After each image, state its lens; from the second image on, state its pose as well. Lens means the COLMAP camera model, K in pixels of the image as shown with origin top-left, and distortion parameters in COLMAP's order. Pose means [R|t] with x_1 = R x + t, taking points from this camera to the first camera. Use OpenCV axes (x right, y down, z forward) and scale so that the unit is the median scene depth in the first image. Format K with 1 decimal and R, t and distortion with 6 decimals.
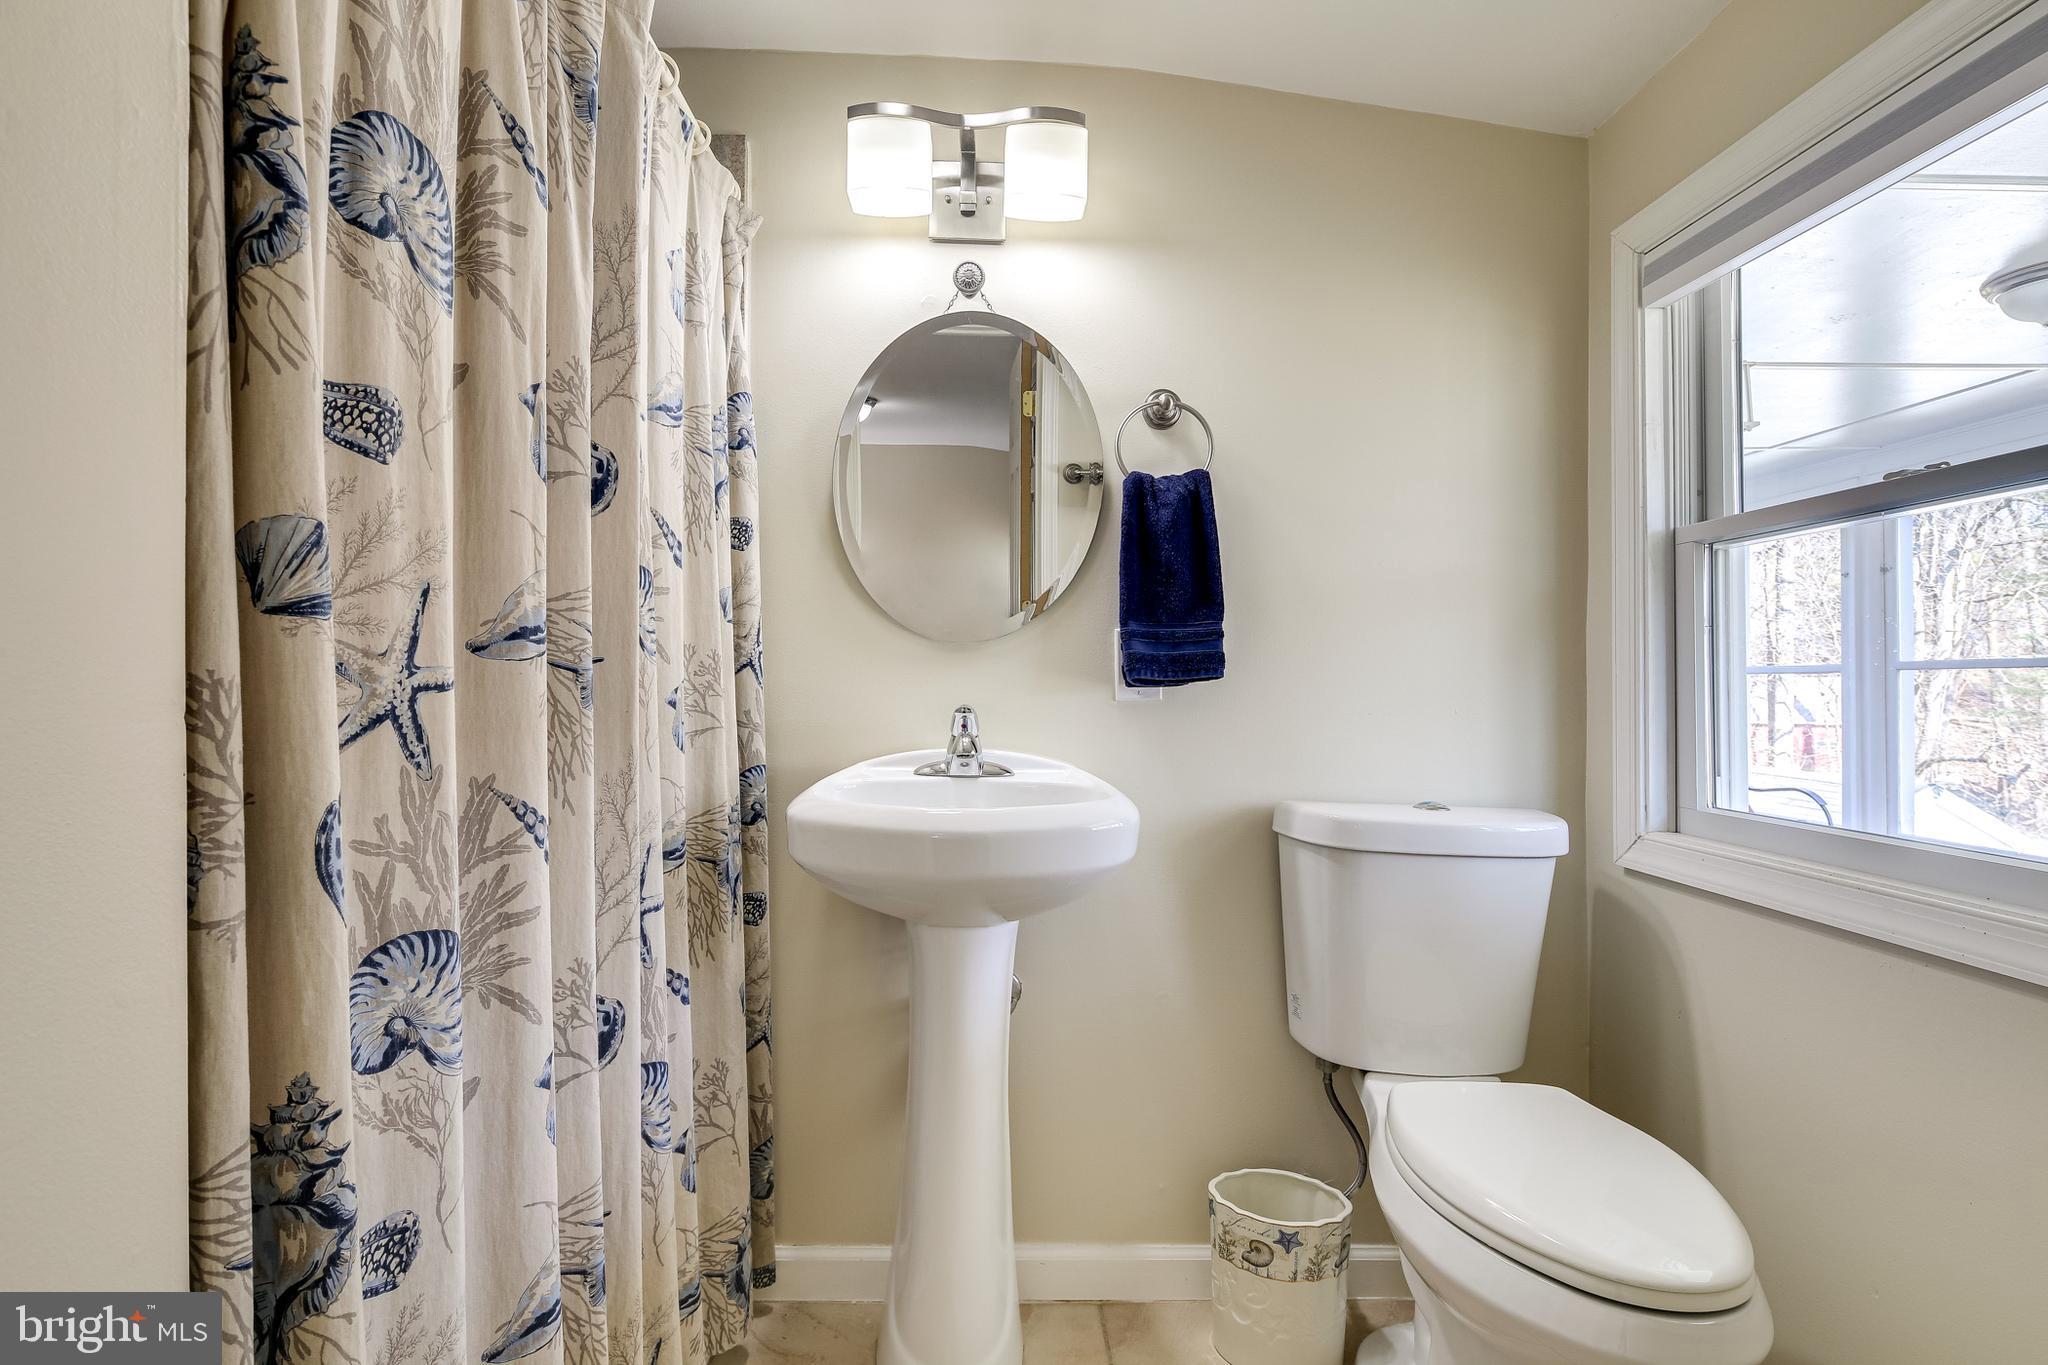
lens RADIAL K [[1002.7, 0, 1028.4], [0, 1002.7, 689.2], [0, 0, 1]] dist [0.004803, -0.004411]
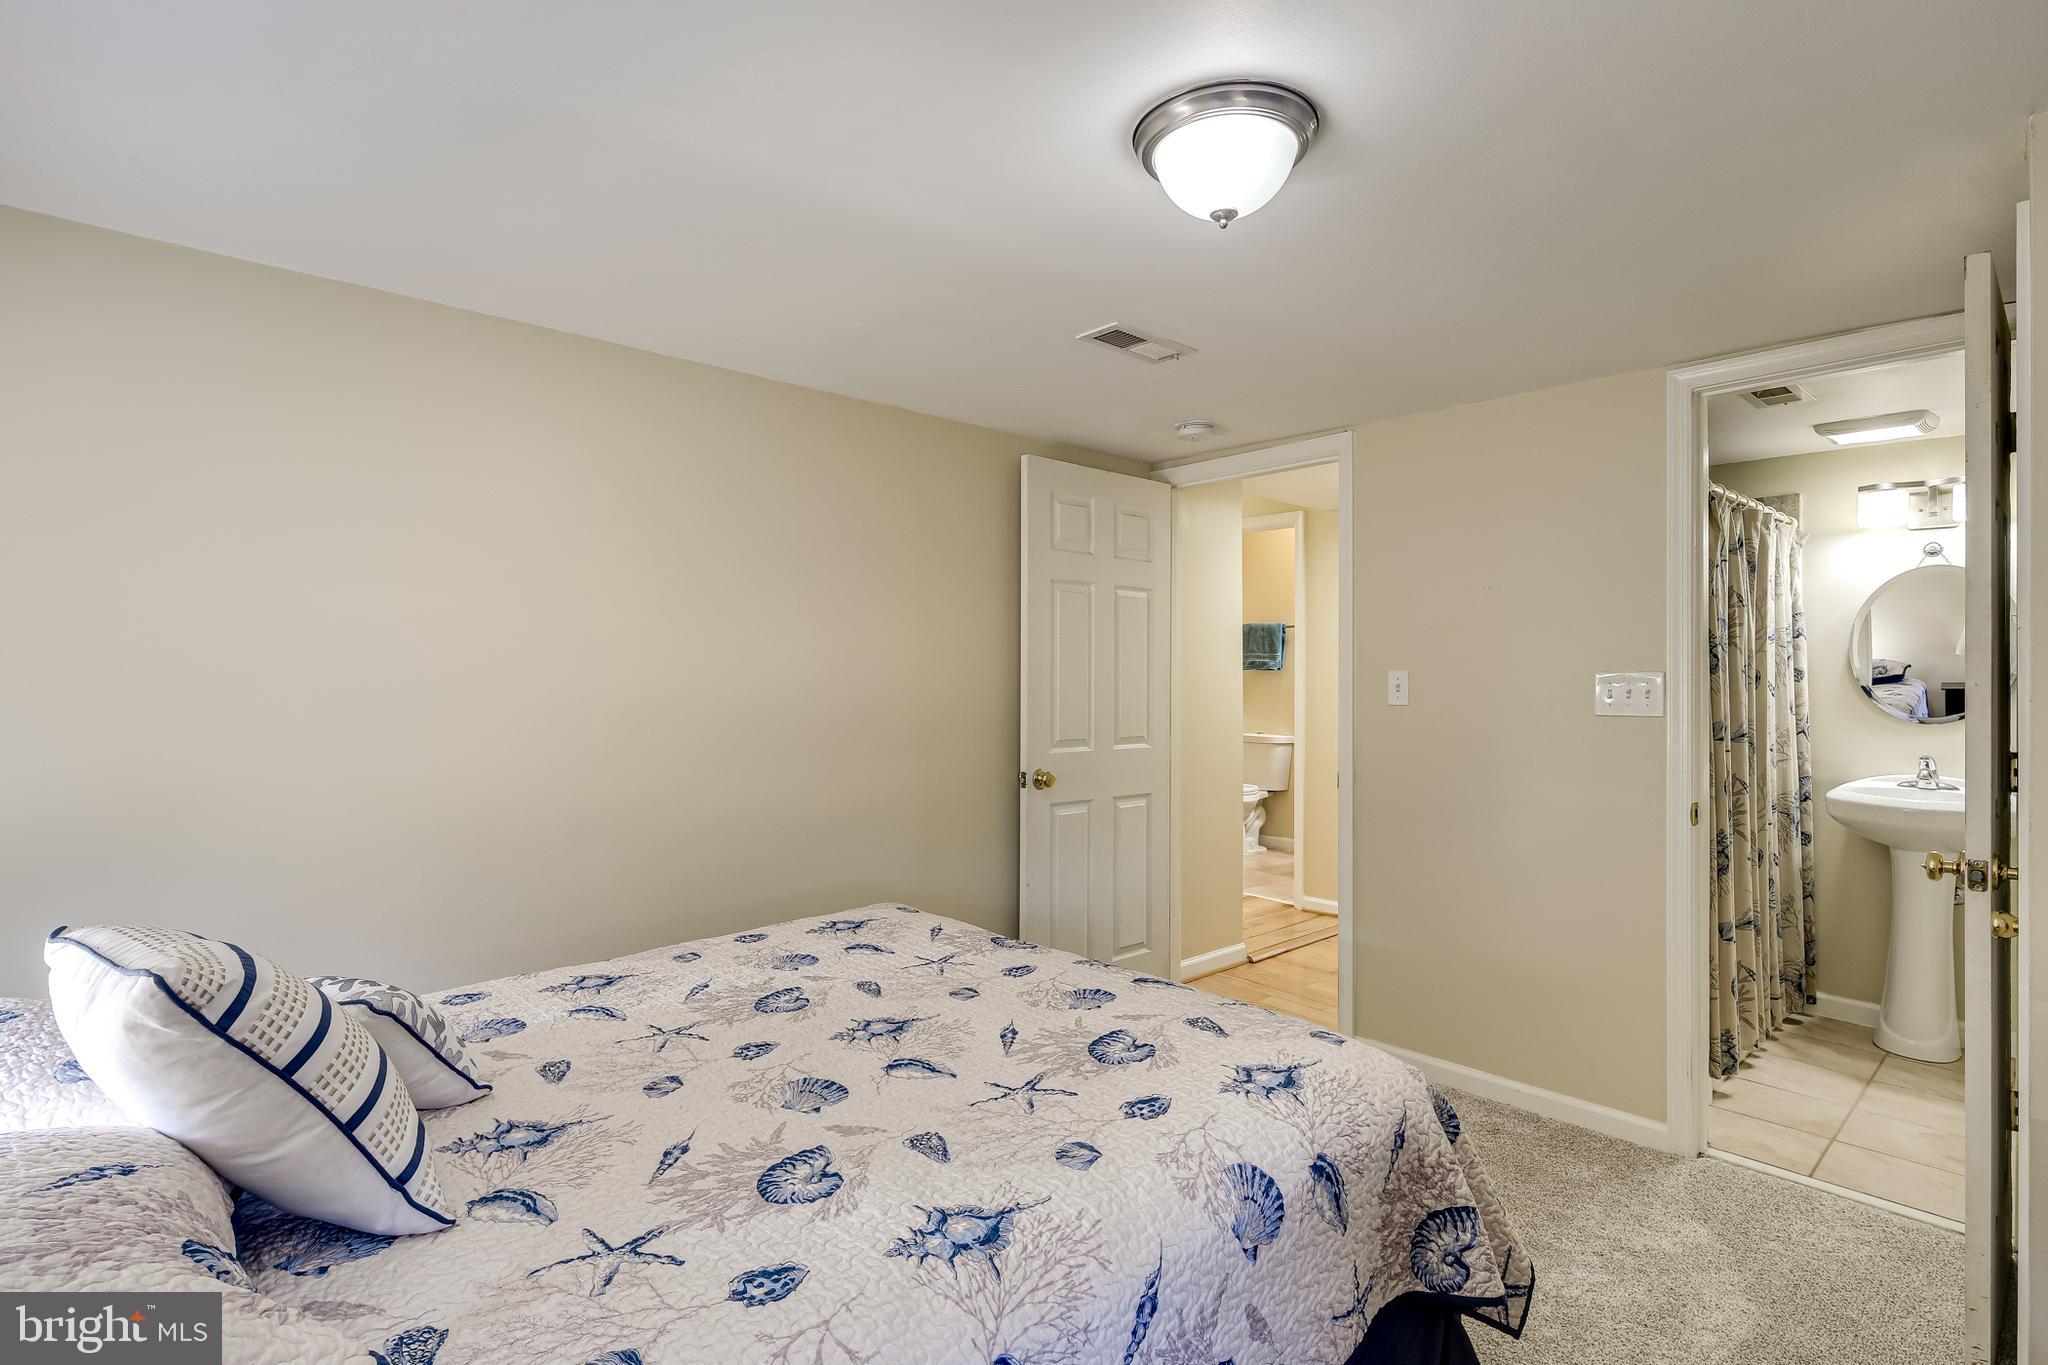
lens RADIAL K [[1002.7, 0, 1013.6], [0, 1002.7, 680.7], [0, 0, 1]] dist [0.004803, -0.004411]
pose [[0.635942, 0.000510, -0.771737, 0.352376], [-0.005014, 0.999981, -0.003471, -0.127096], [0.771721, 0.006077, 0.635932, -1.889107]]
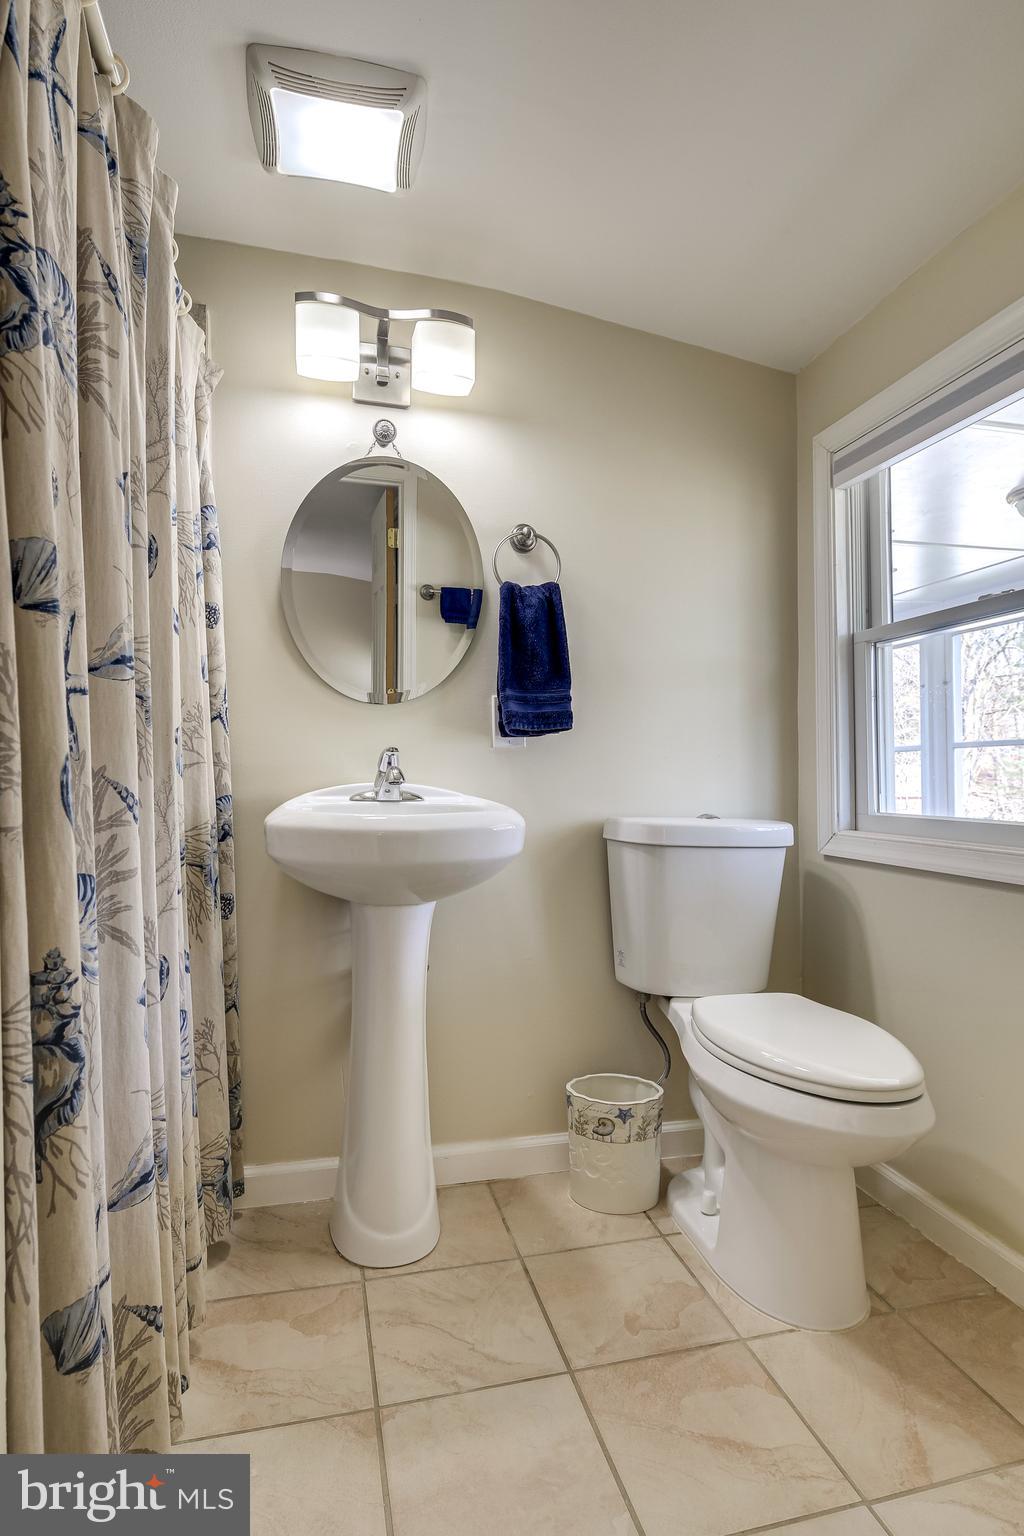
lens RADIAL K [[778.6, 0, 515.9], [0, 778.6, 778.6], [0, 0, 1]] dist [0.006378, -0.004931]
pose [[0.977083, -0.009567, 0.212644, -0.121509], [0.009173, 0.999954, 0.002841, 0.056374], [-0.212662, -0.000825, 0.977126, -0.060886]]
